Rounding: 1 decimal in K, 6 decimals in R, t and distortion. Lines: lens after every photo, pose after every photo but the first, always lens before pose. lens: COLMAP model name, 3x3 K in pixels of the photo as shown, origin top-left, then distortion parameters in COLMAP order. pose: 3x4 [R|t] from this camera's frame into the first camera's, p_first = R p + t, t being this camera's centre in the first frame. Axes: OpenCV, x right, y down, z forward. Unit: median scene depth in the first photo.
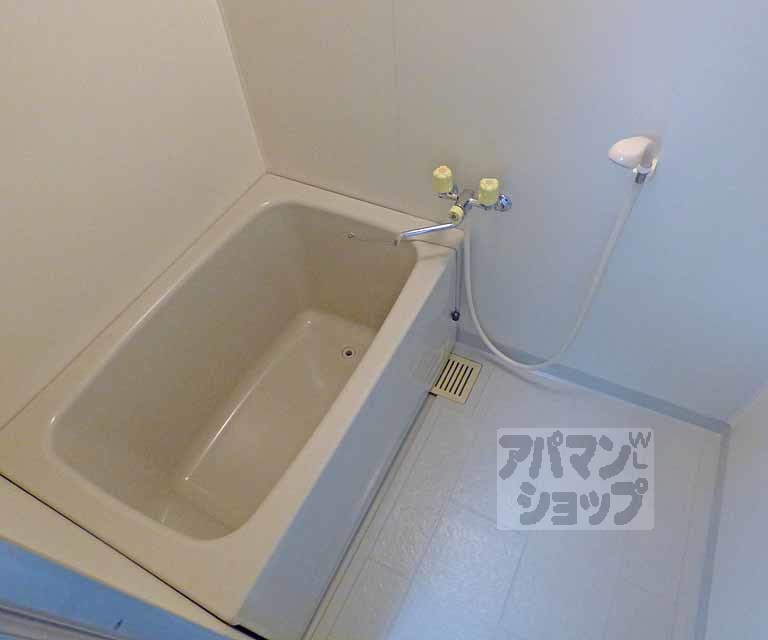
lens RADIAL K [[510.6, 0, 384.0], [0, 510.6, 320.0], [0, 0, 1]] dist [0.000465, 0.000836]
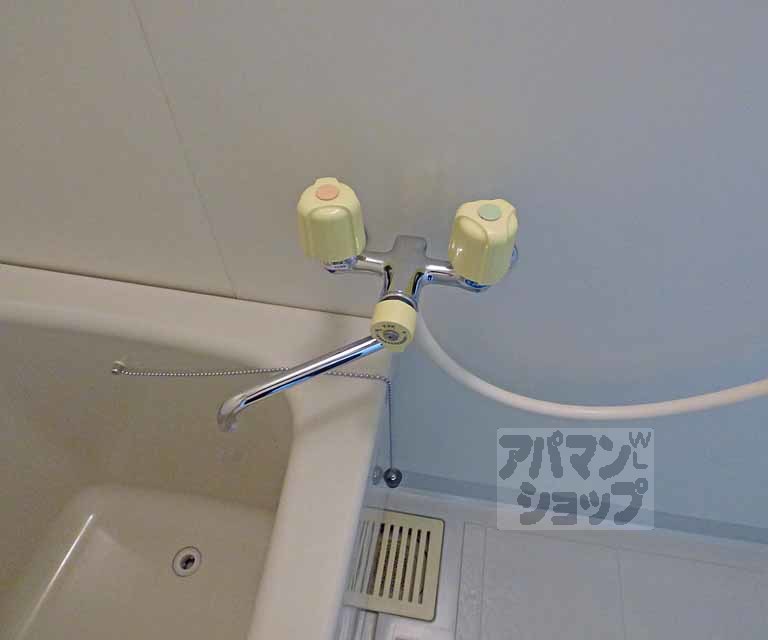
lens RADIAL K [[510.6, 0, 384.0], [0, 510.6, 320.0], [0, 0, 1]] dist [0.000465, 0.000836]
pose [[0.946884, -0.201611, 0.250528, 0.053443], [0.202151, 0.979064, 0.023855, -0.215631], [-0.250092, 0.028056, 0.967815, 0.685195]]
